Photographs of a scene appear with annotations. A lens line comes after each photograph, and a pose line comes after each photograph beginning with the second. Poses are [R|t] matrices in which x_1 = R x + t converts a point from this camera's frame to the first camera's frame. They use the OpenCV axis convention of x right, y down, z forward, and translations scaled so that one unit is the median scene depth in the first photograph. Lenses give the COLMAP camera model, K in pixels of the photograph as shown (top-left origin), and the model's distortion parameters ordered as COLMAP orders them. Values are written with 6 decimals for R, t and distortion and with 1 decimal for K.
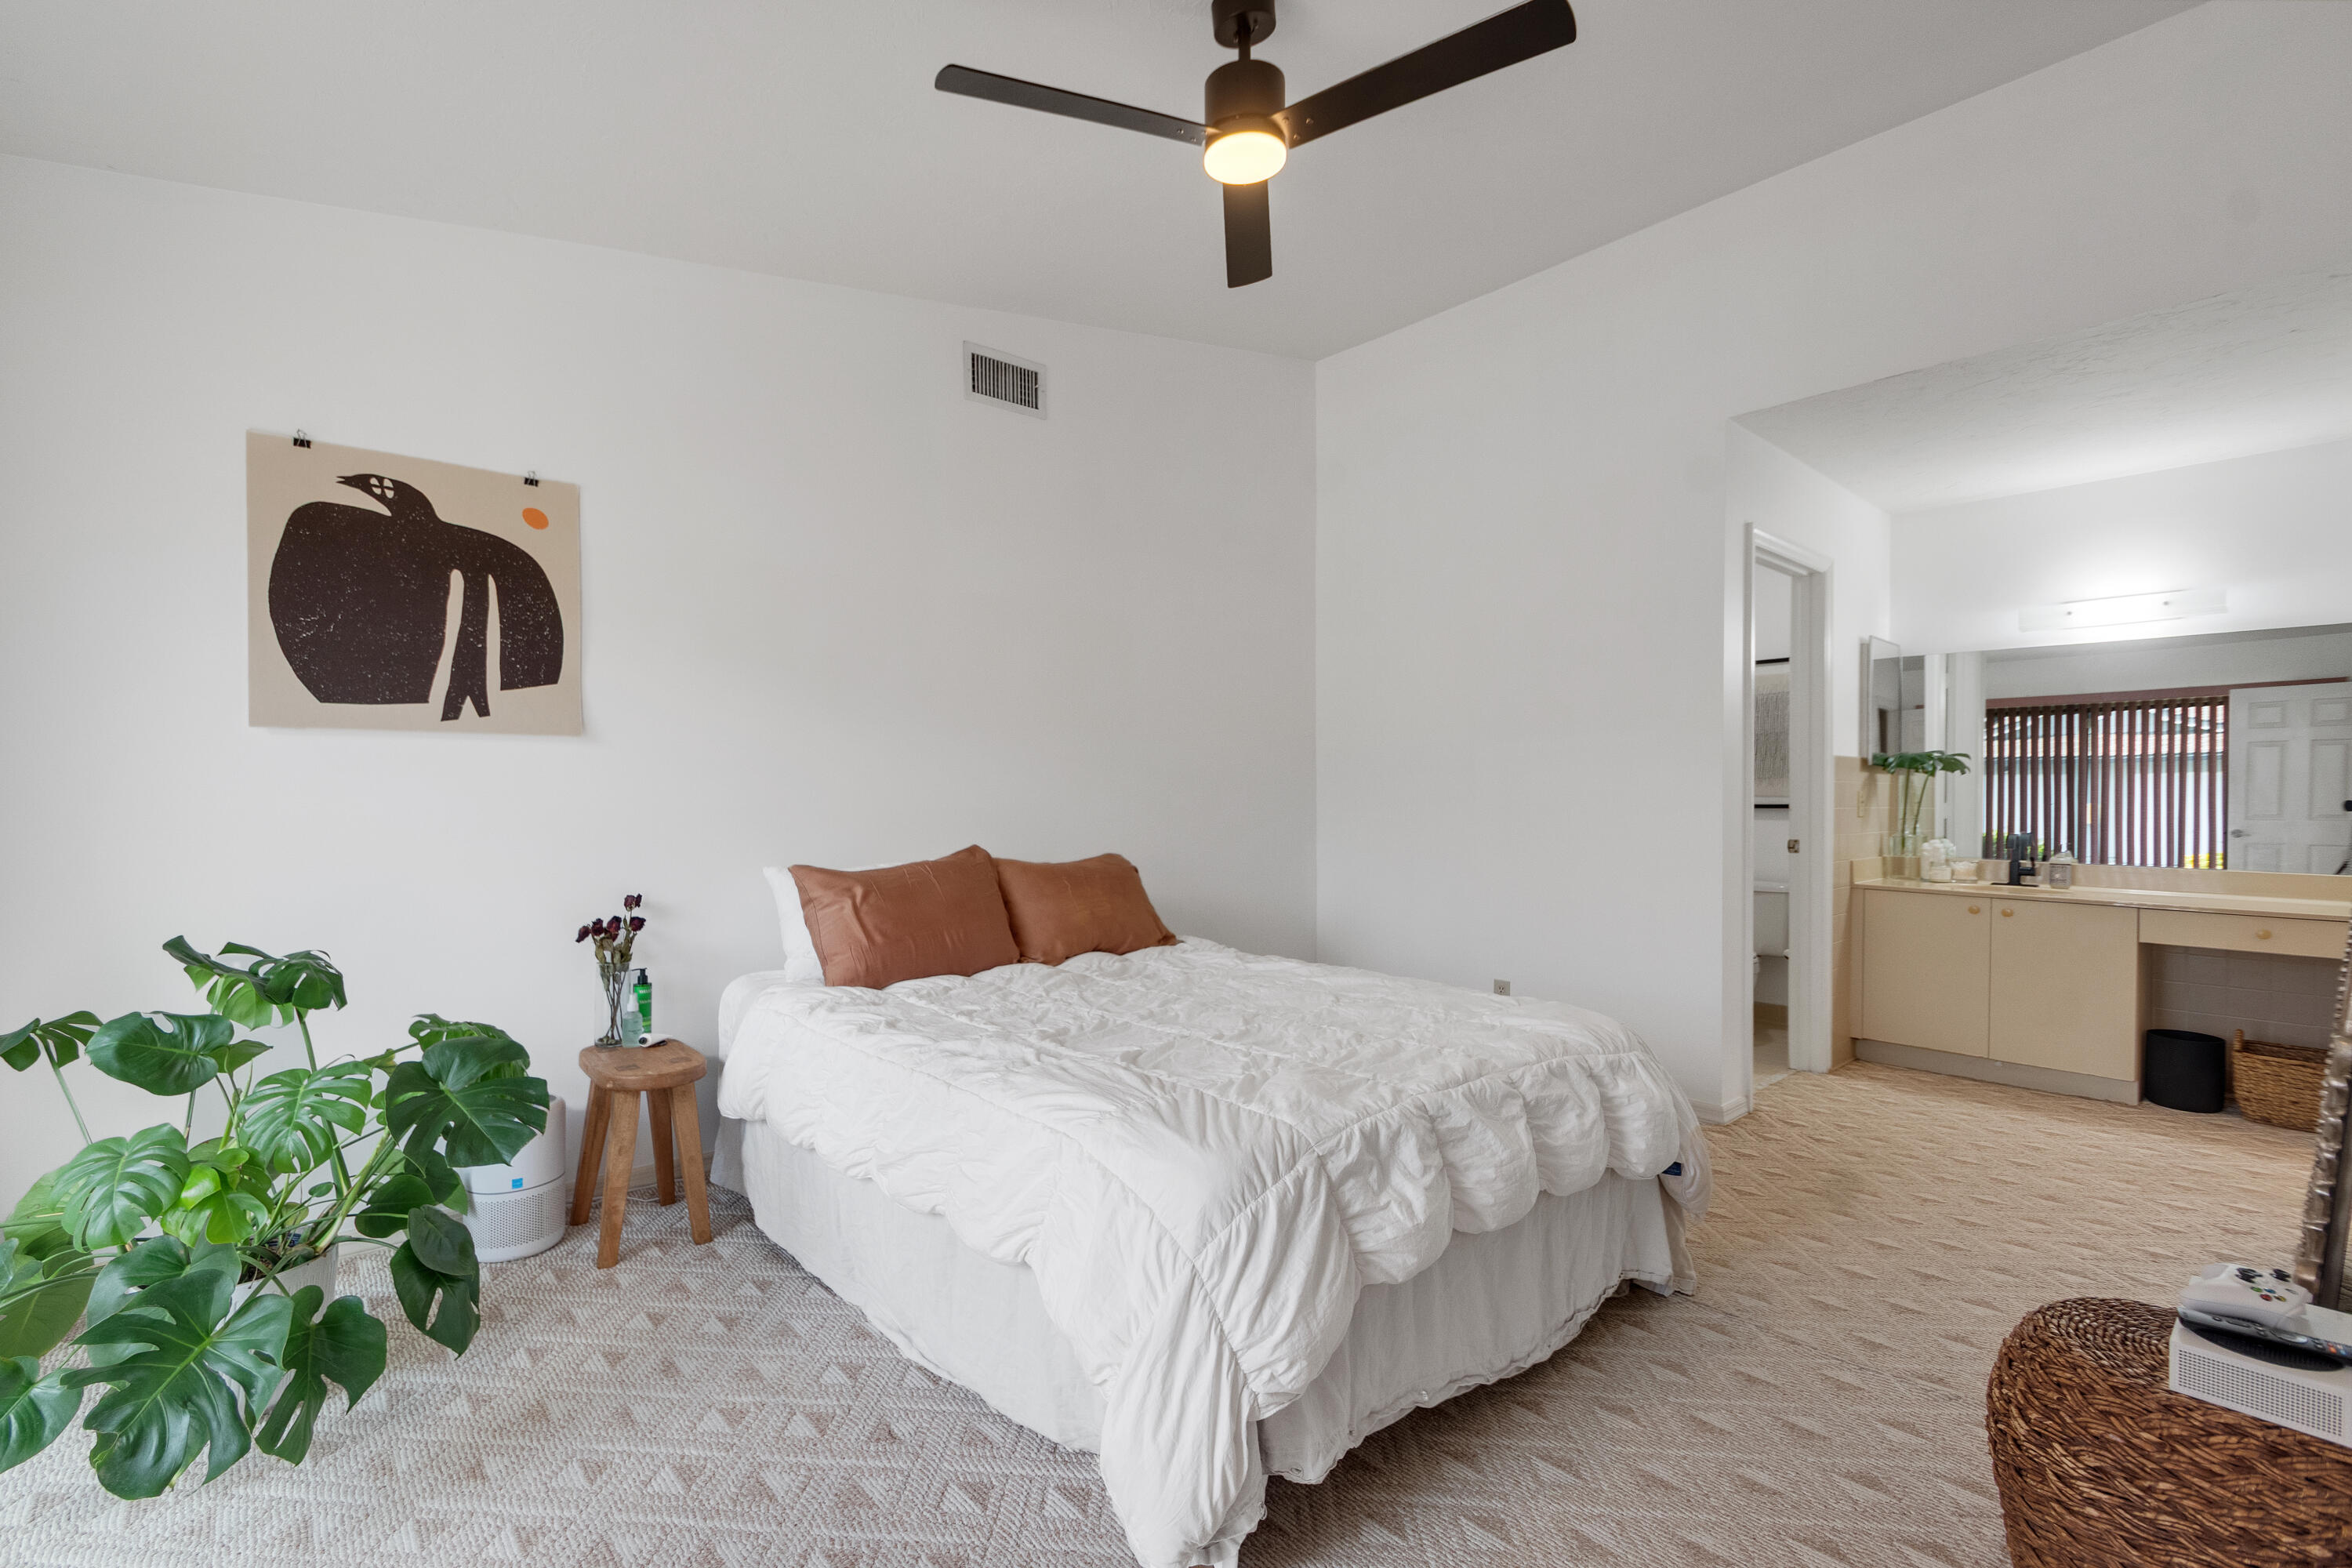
lens RADIAL K [[1039.0, 0, 1120.1], [0, 1039.0, 814.5], [0, 0, 1]] dist [0.030093, -0.000135]
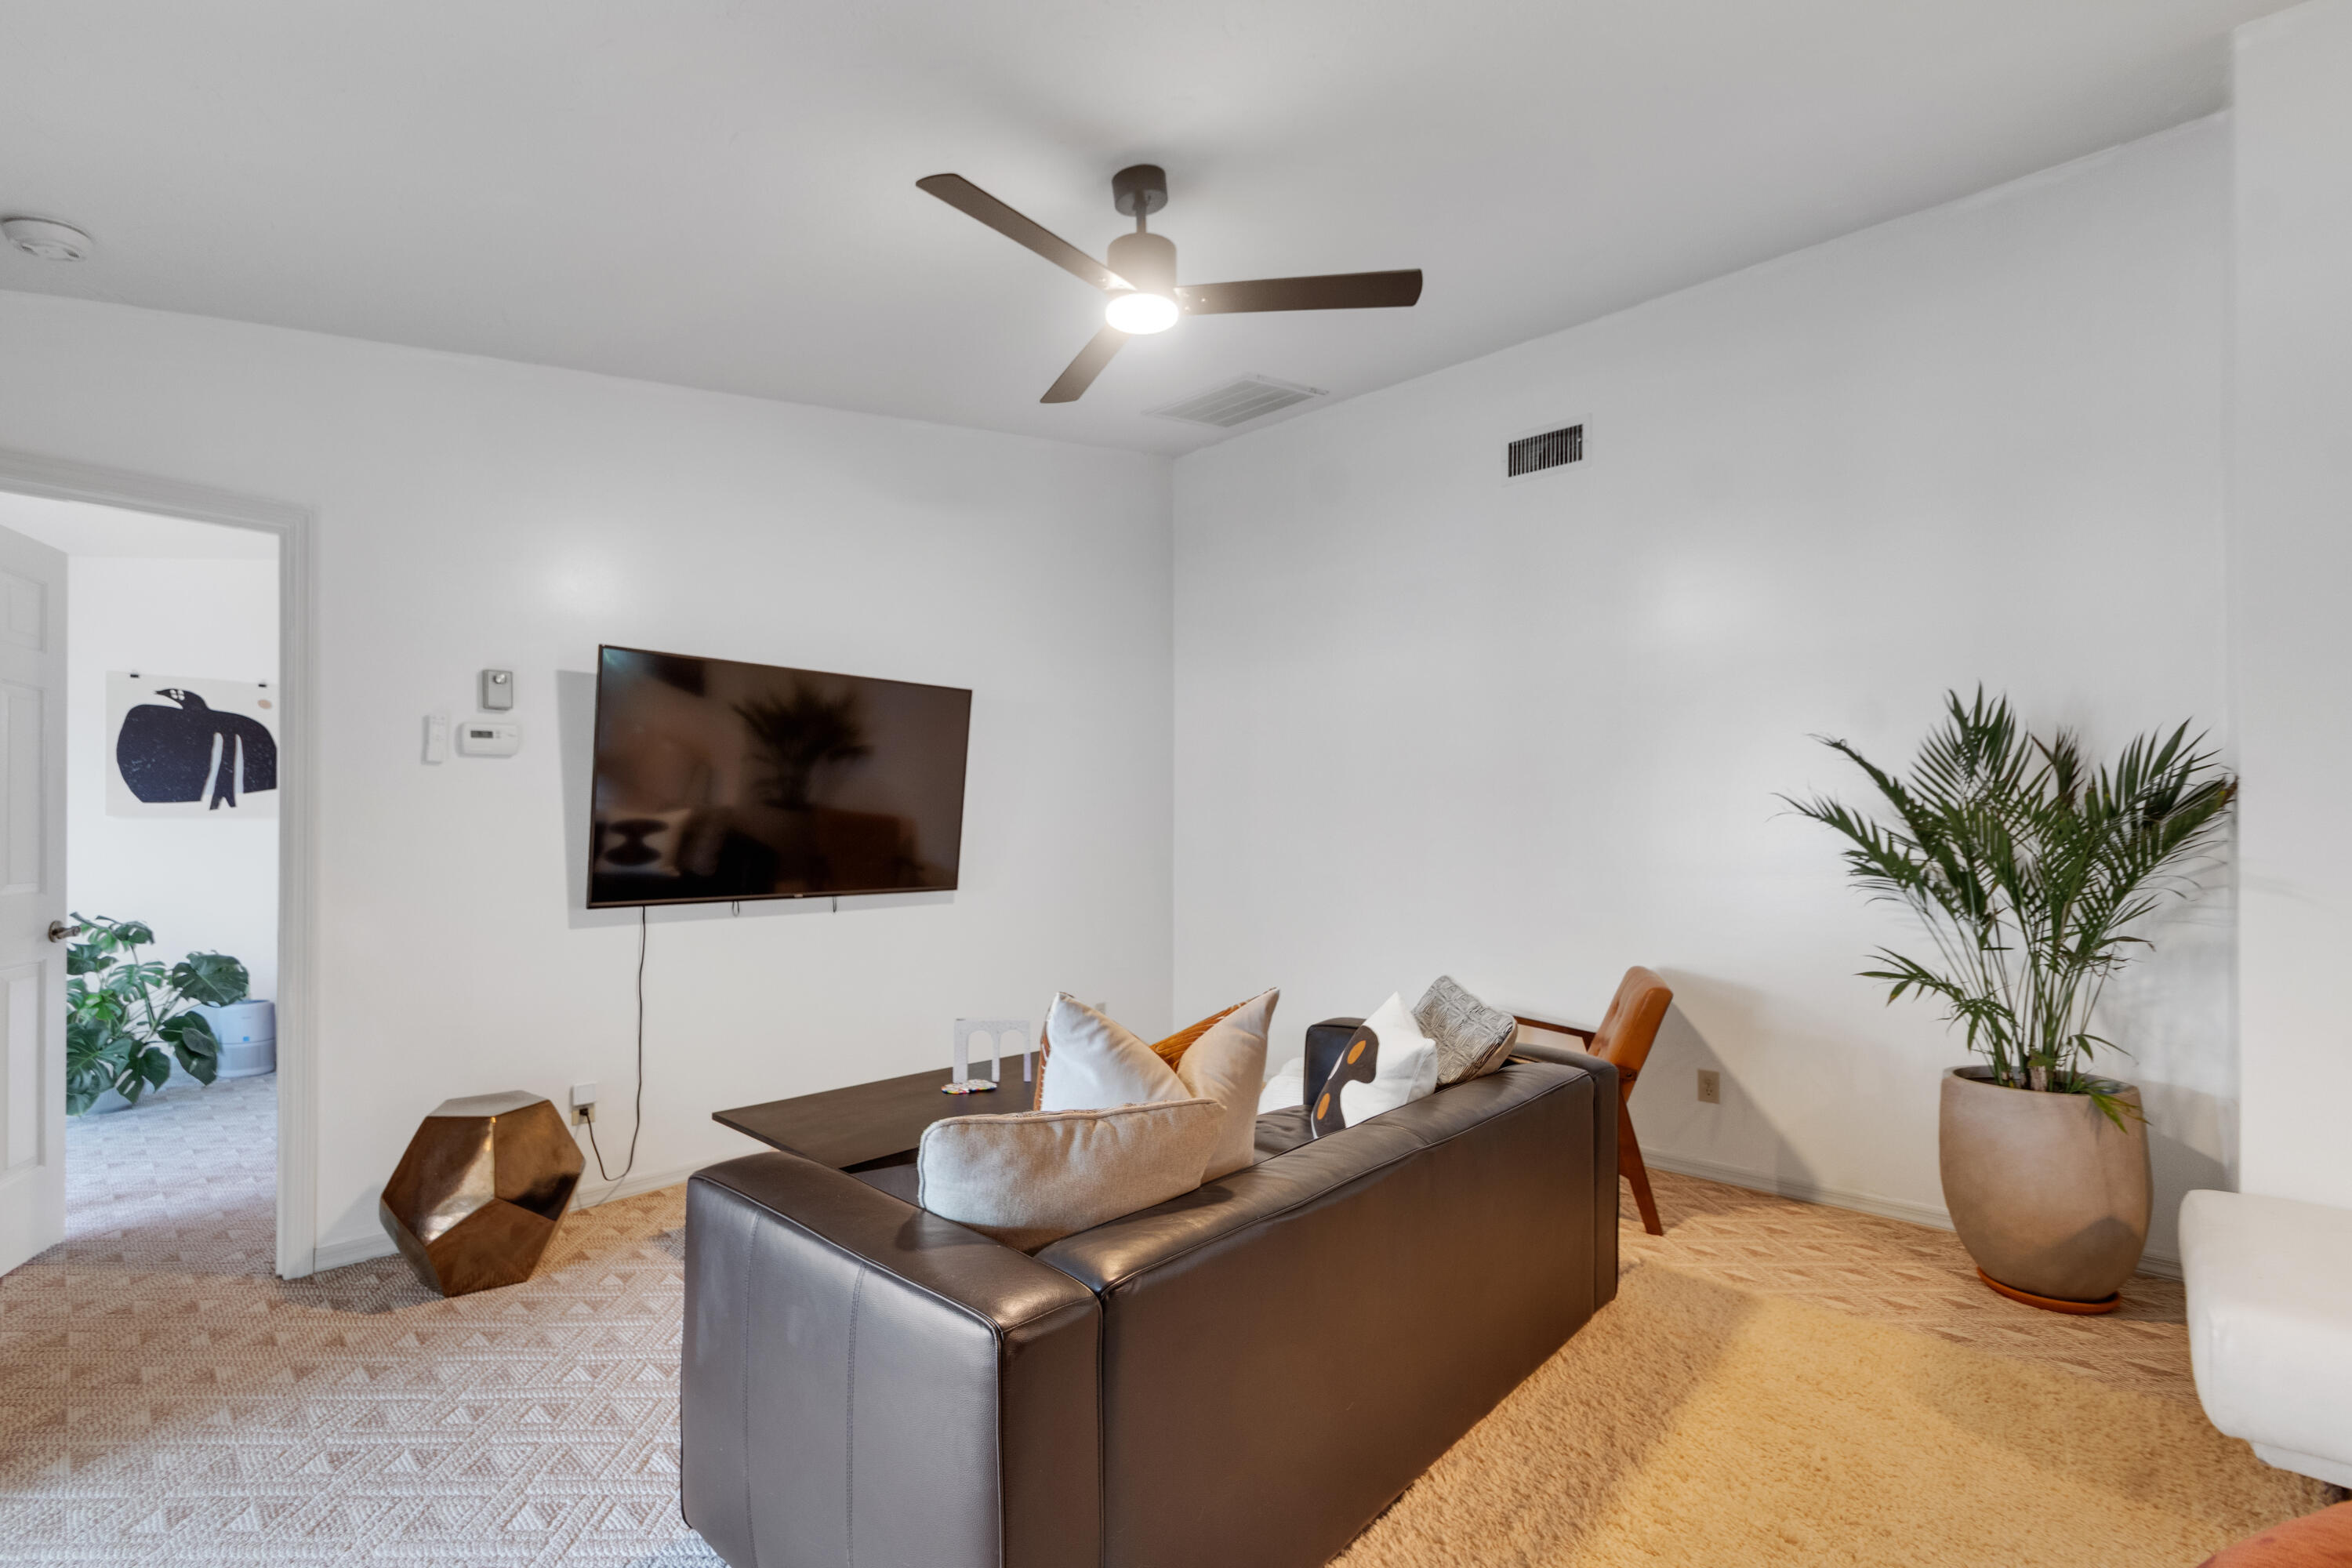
lens RADIAL K [[1039.0, 0, 1118.9], [0, 1039.0, 826.3], [0, 0, 1]] dist [0.030093, -0.000135]
pose [[0.995627, 0.000885, 0.093414, 1.148893], [-0.000392, 0.999986, -0.005292, -0.060979], [-0.093417, 0.005233, 0.995613, -1.514970]]
